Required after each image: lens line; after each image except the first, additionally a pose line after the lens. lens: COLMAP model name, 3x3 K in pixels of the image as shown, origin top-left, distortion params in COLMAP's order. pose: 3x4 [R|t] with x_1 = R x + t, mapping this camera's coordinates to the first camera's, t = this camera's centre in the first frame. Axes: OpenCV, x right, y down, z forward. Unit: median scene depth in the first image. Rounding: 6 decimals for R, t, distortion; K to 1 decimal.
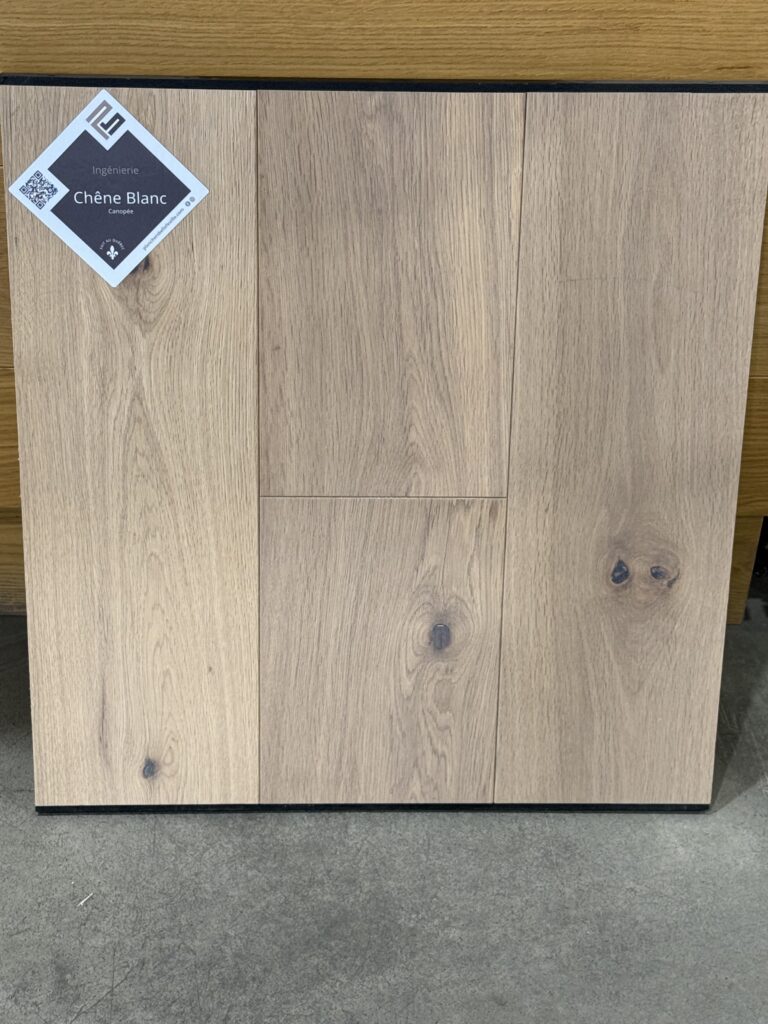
lens RADIAL K [[2014.8, 0, 390.2], [0, 2014.8, 534.4], [0, 0, 1]] dist [0.133085, 0.000000]
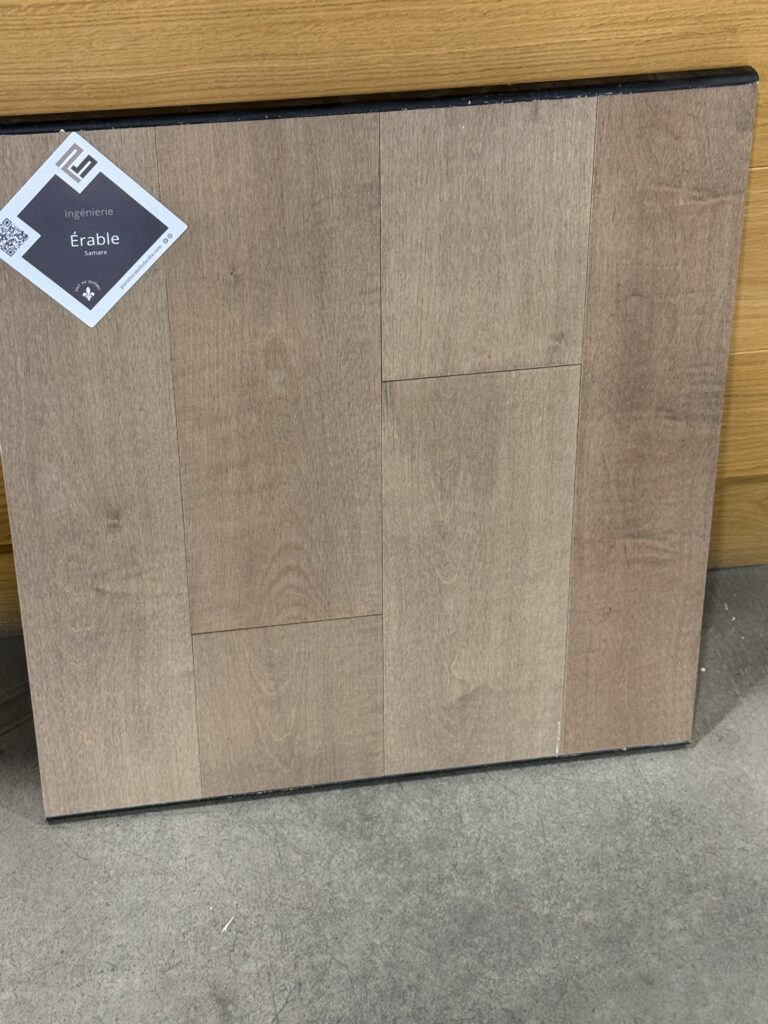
lens RADIAL K [[1847.0, 0, 367.4], [0, 1847.0, 517.7], [0, 0, 1]] dist [0.123567, 0.000000]
pose [[0.989293, -0.100063, 0.106240, -0.161591], [0.089448, 0.990920, 0.100380, -0.110634], [-0.115320, -0.089802, 0.989261, 0.089759]]
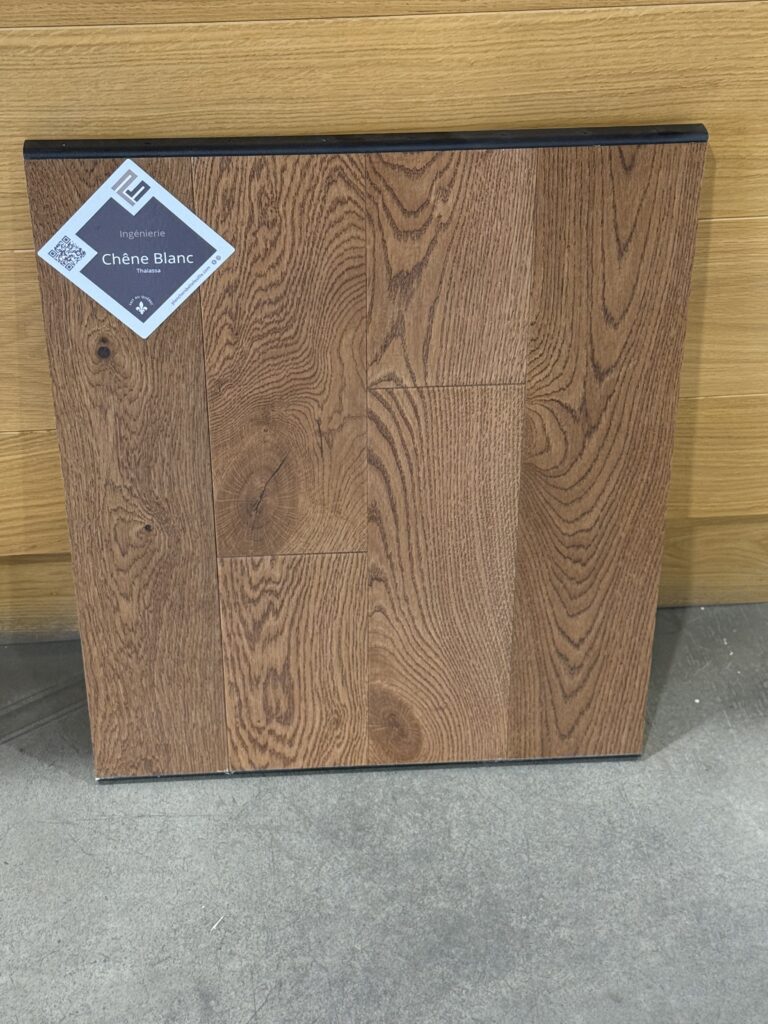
lens RADIAL K [[1747.3, 0, 377.2], [0, 1747.3, 519.1], [0, 0, 1]] dist [0.125630, 0.000000]
pose [[0.997171, -0.062304, 0.042059, -0.093260], [0.058907, 0.995237, 0.077679, -0.100010], [-0.046699, -0.074981, 0.996091, 0.090137]]
